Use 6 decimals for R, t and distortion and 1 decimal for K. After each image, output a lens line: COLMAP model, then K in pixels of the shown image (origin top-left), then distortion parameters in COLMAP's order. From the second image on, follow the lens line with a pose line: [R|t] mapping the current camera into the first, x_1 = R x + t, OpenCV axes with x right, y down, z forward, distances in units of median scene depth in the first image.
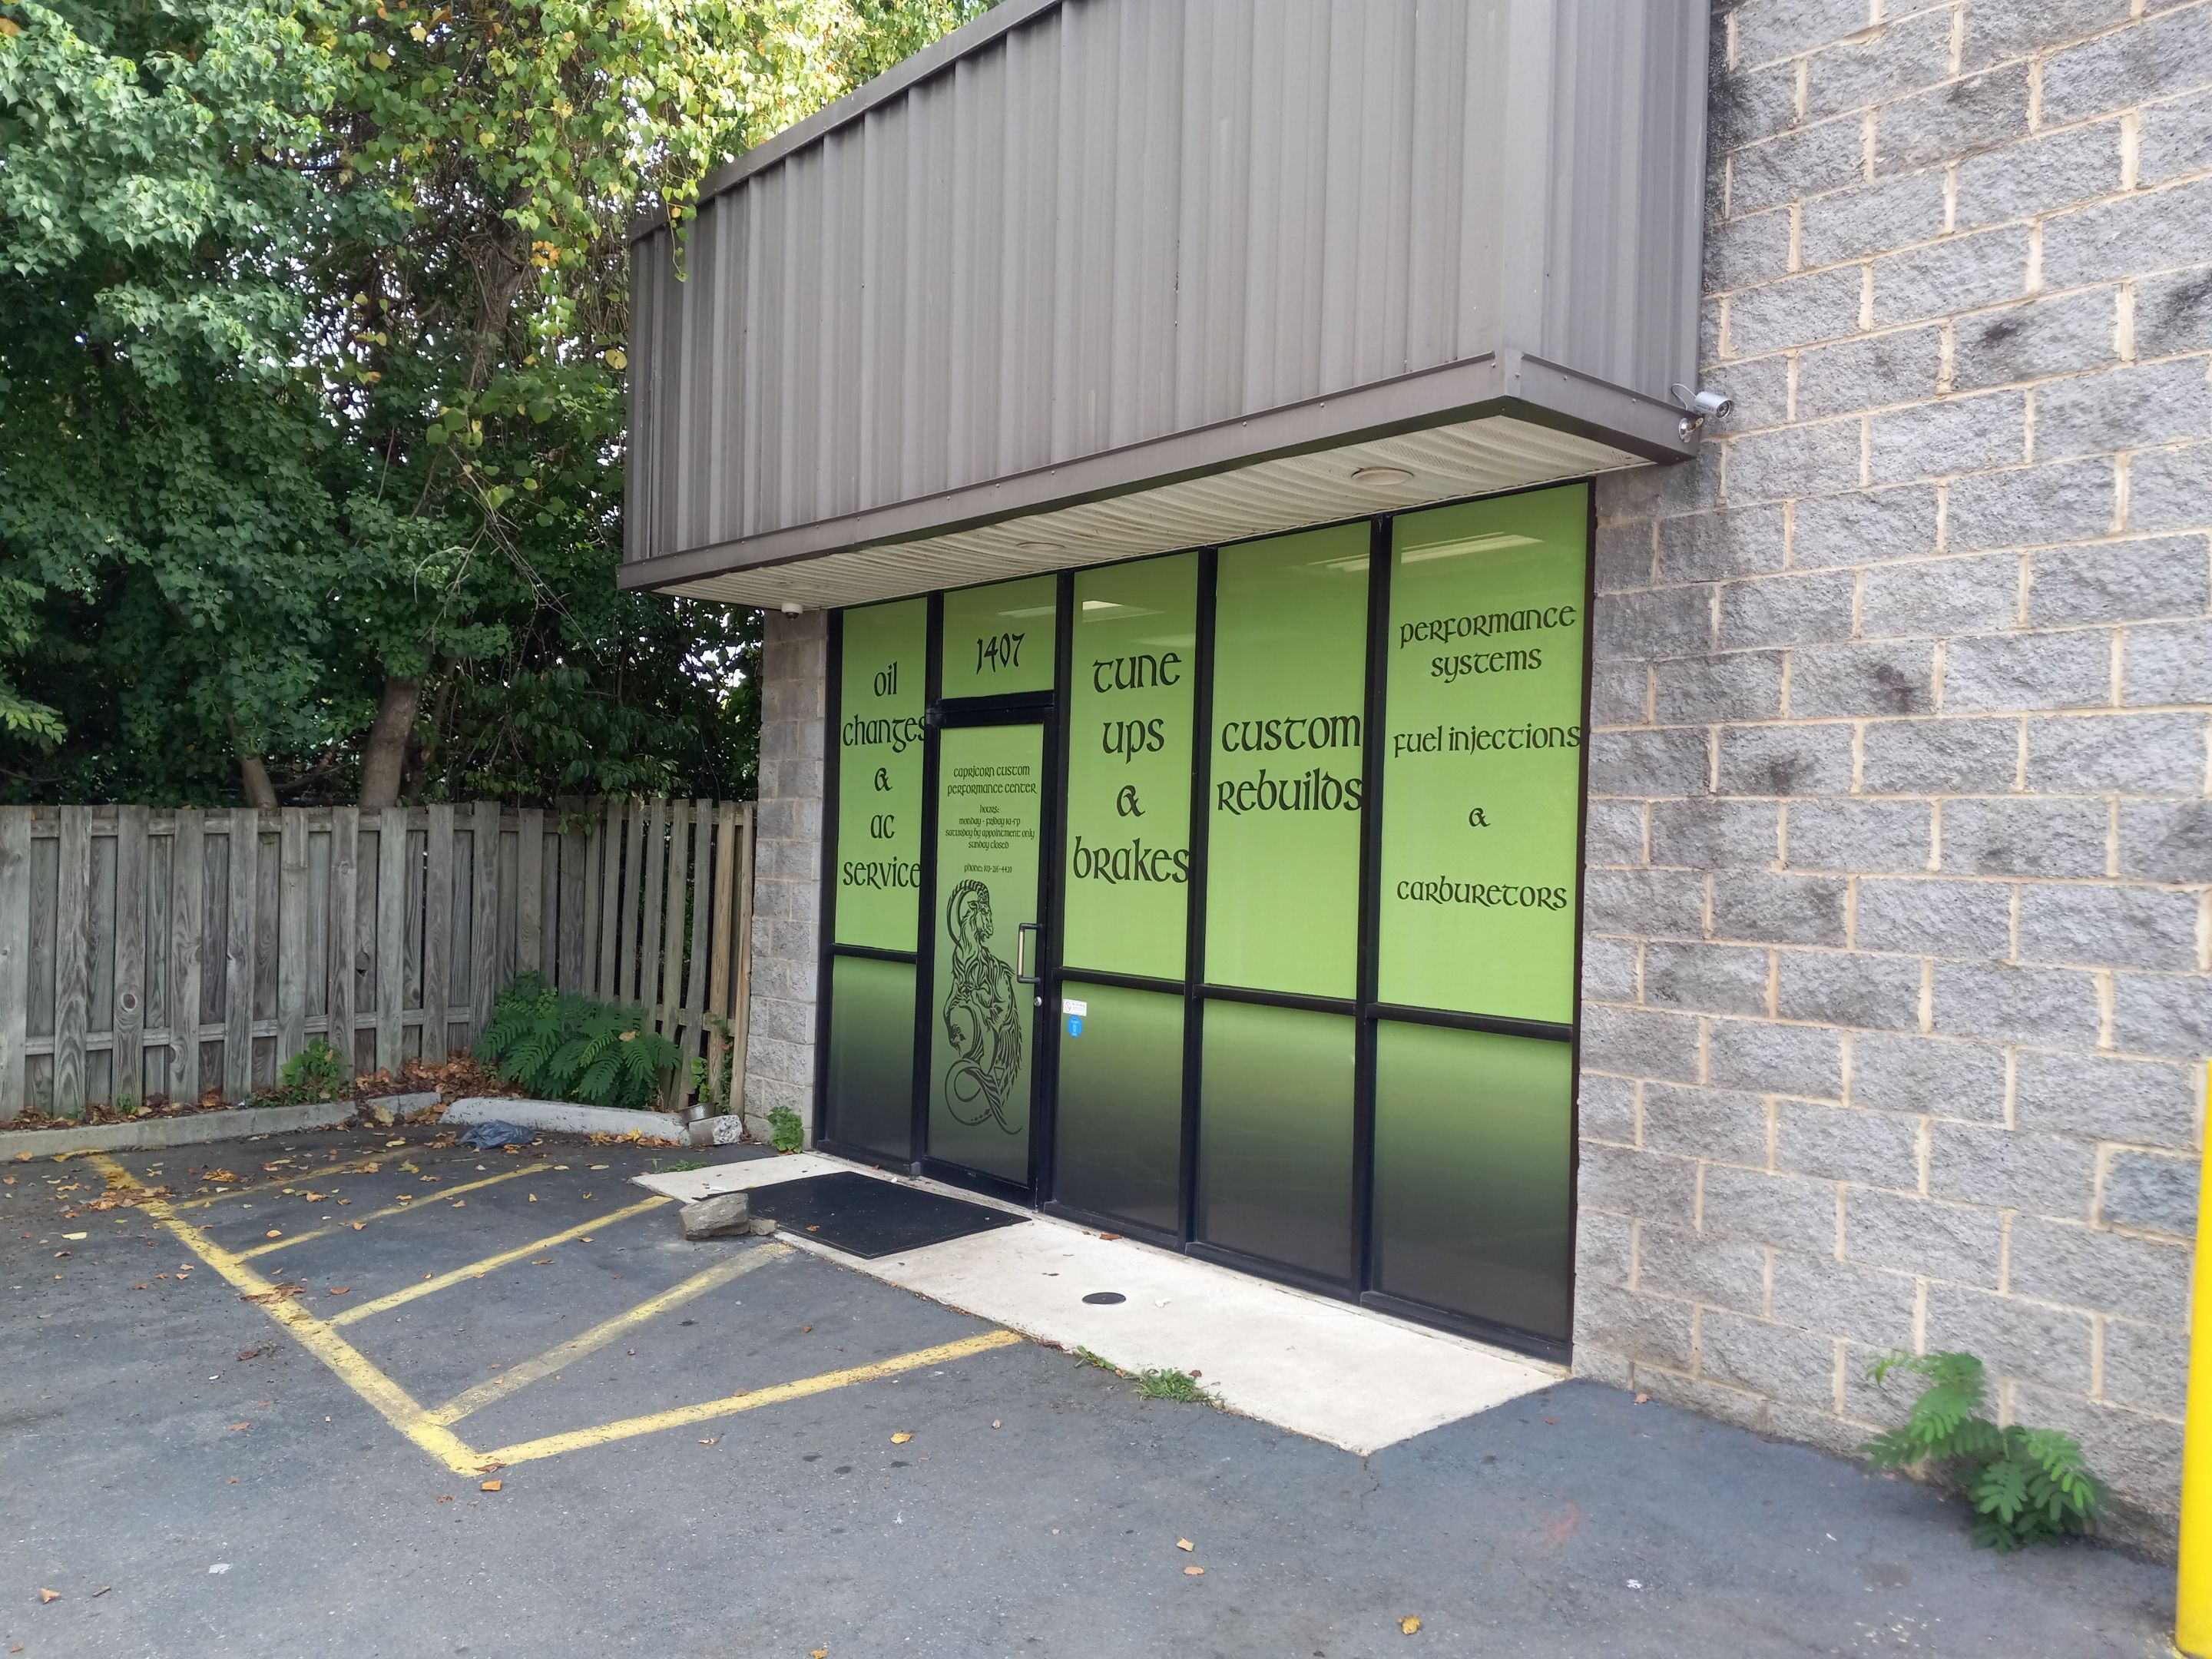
lens RADIAL K [[1717.2, 0, 1089.6], [0, 1717.2, 831.3], [0, 0, 1]] dist [-0.005864, 0.005876]
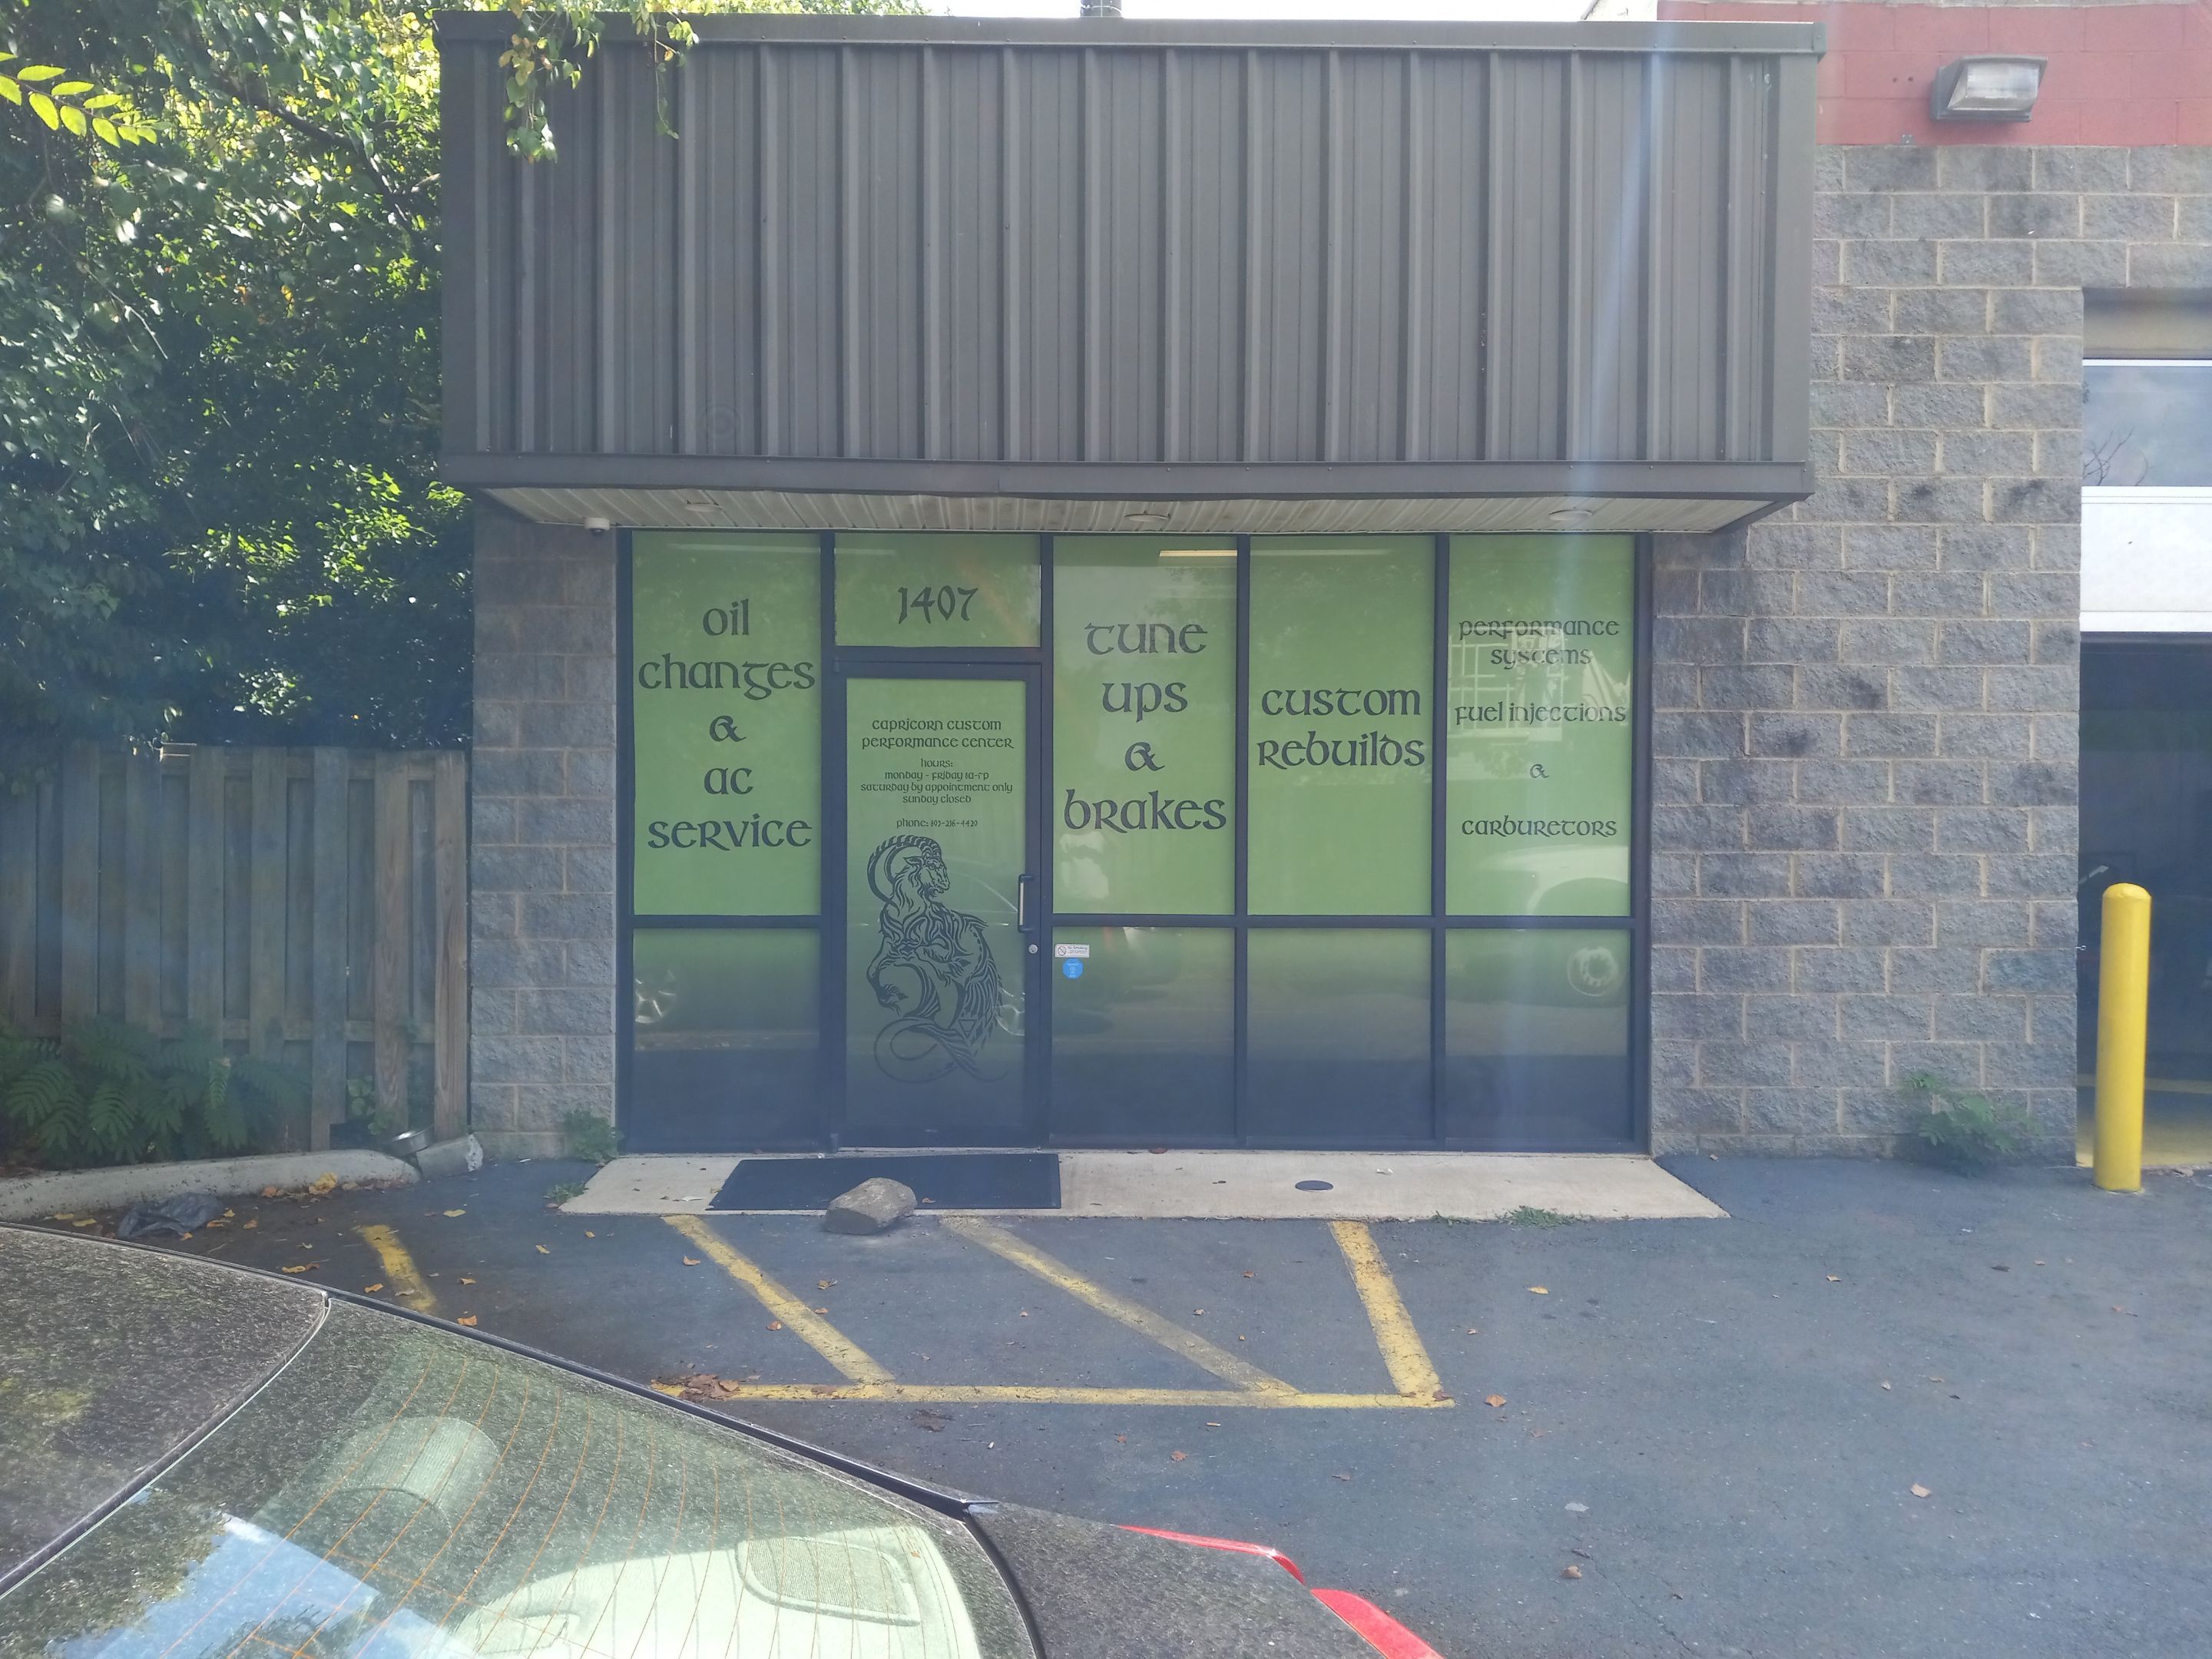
lens RADIAL K [[1717.2, 0, 1103.8], [0, 1717.2, 832.0], [0, 0, 1]] dist [-0.005864, 0.005876]
pose [[0.643747, -0.031335, 0.764596, -1.171201], [0.005826, 0.999333, 0.036049, -0.012458], [-0.765216, -0.018752, 0.643501, 0.446862]]
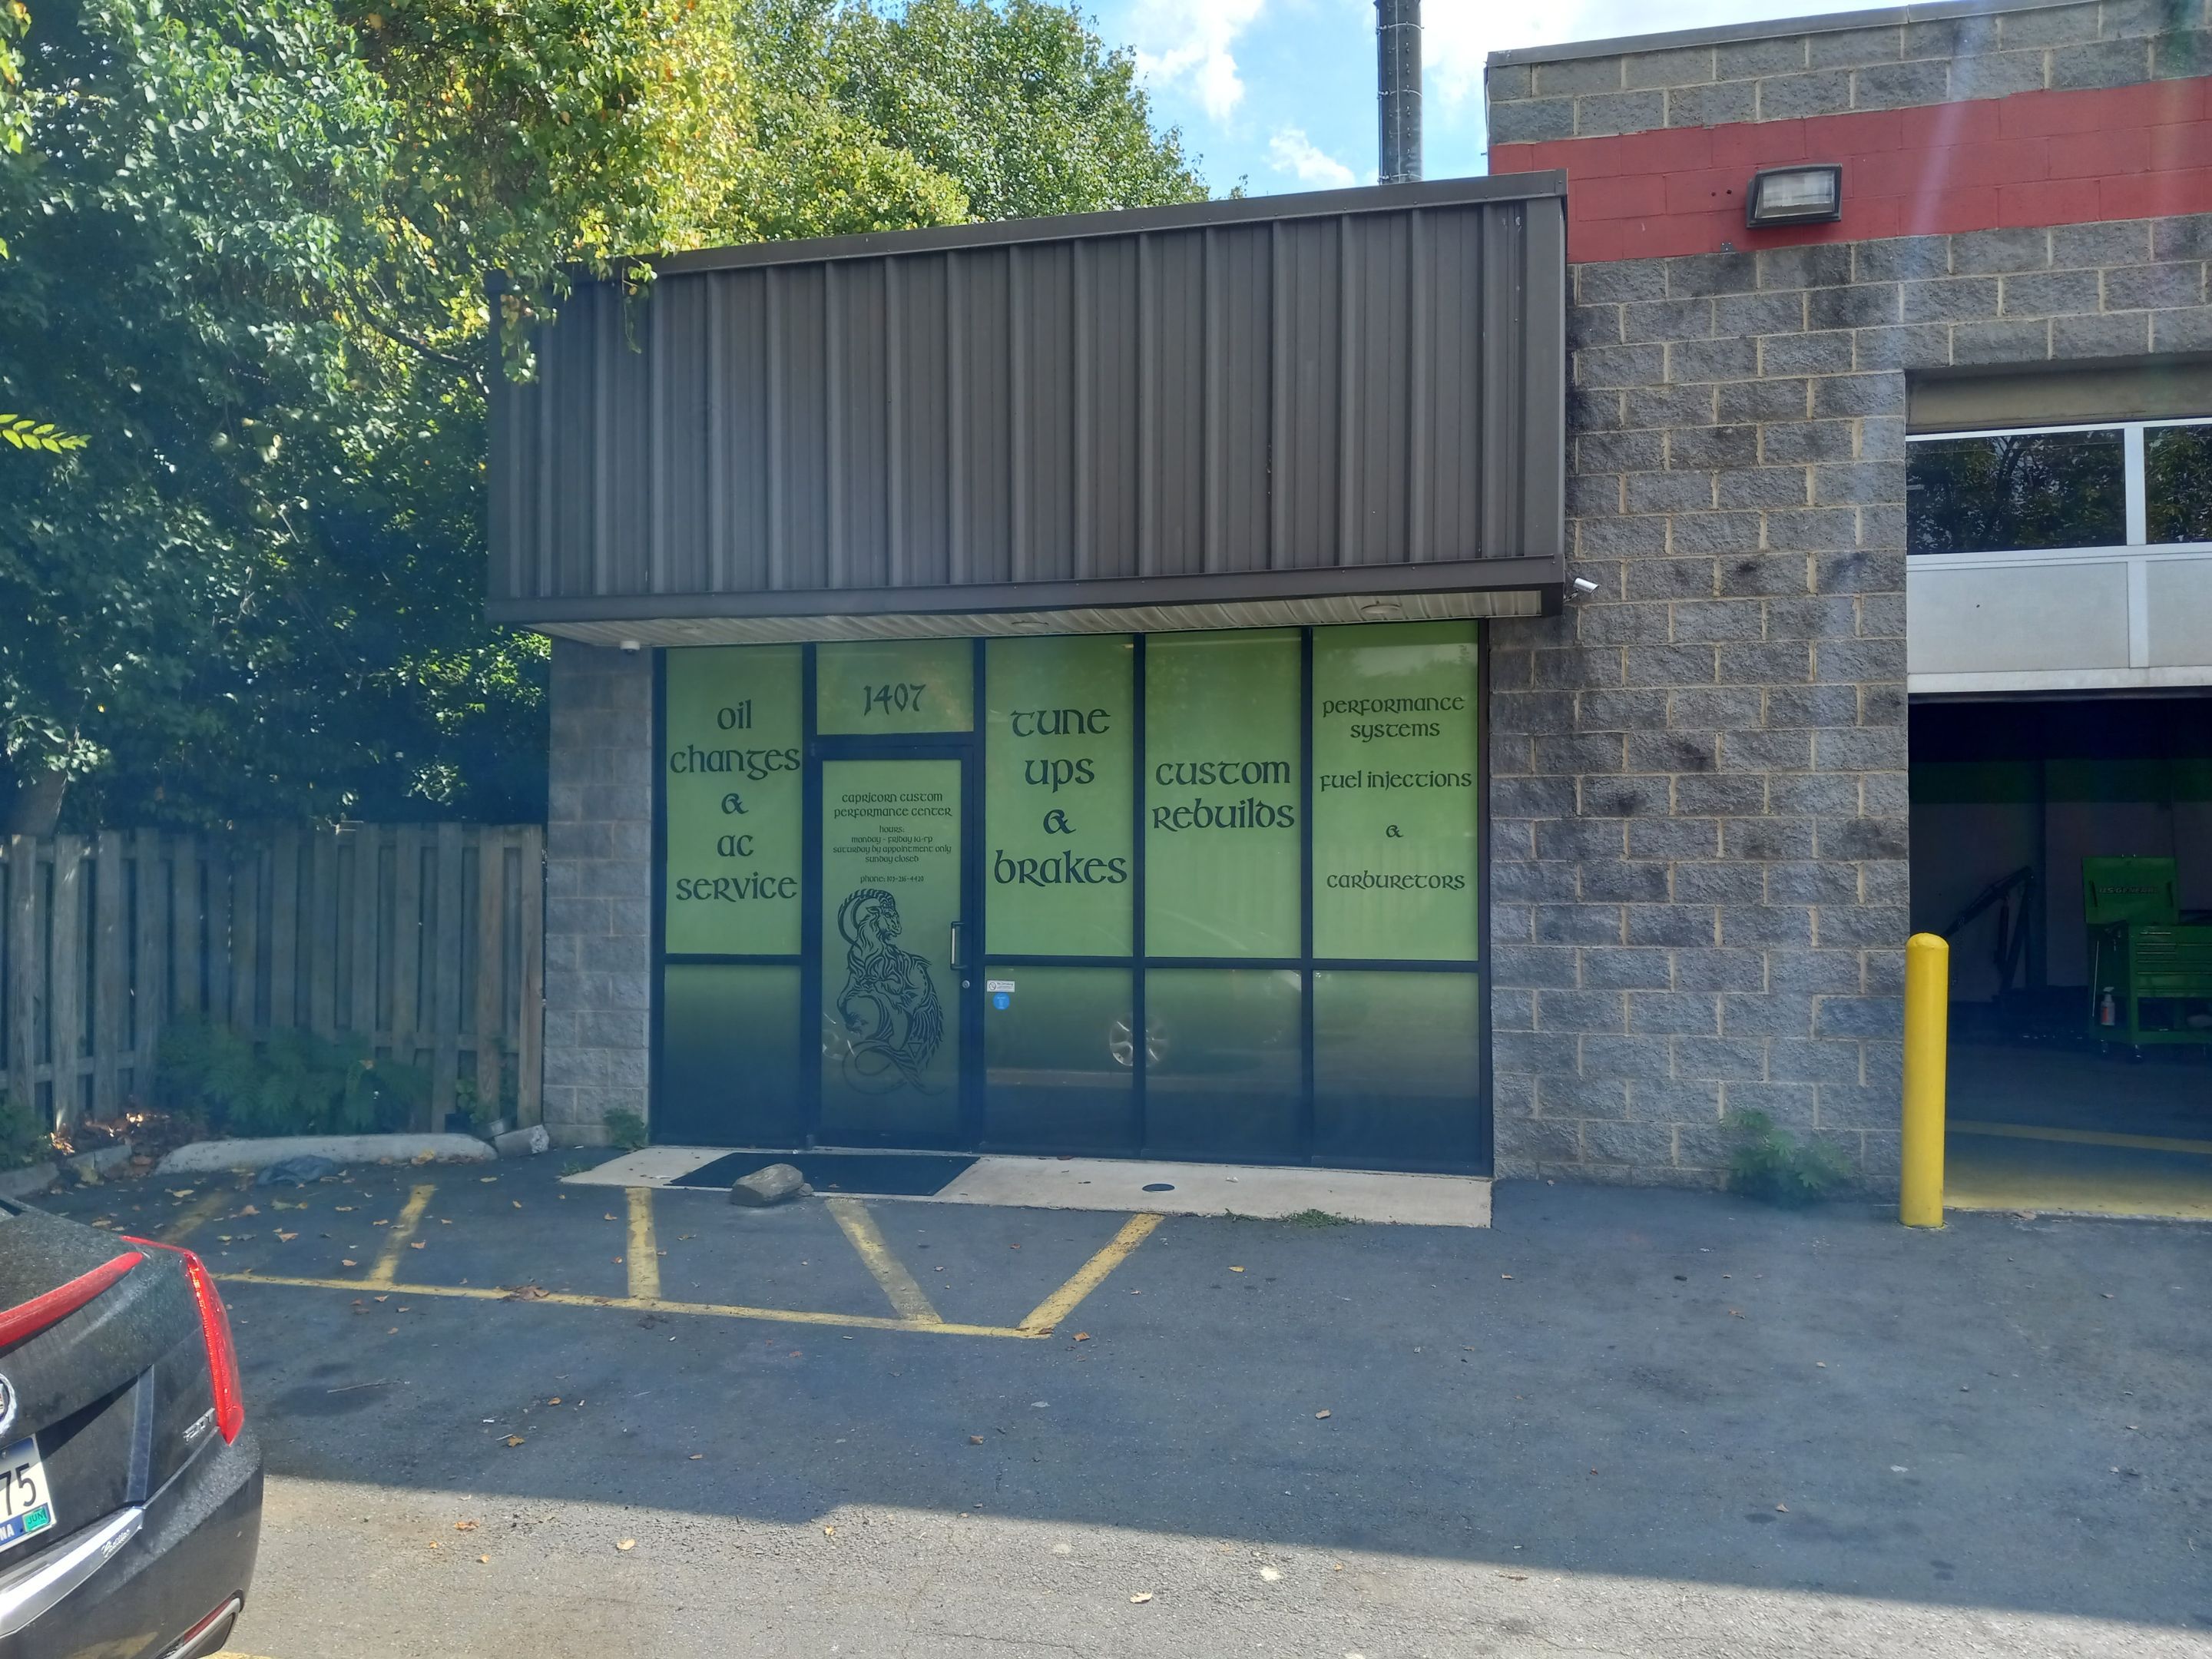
lens RADIAL K [[1717.2, 0, 1098.9], [0, 1717.2, 830.8], [0, 0, 1]] dist [-0.005864, 0.005876]
pose [[0.813081, -0.009969, 0.582065, -0.990509], [0.015275, 0.999874, -0.004211, -0.007100], [-0.581950, 0.012315, 0.813131, -0.091681]]
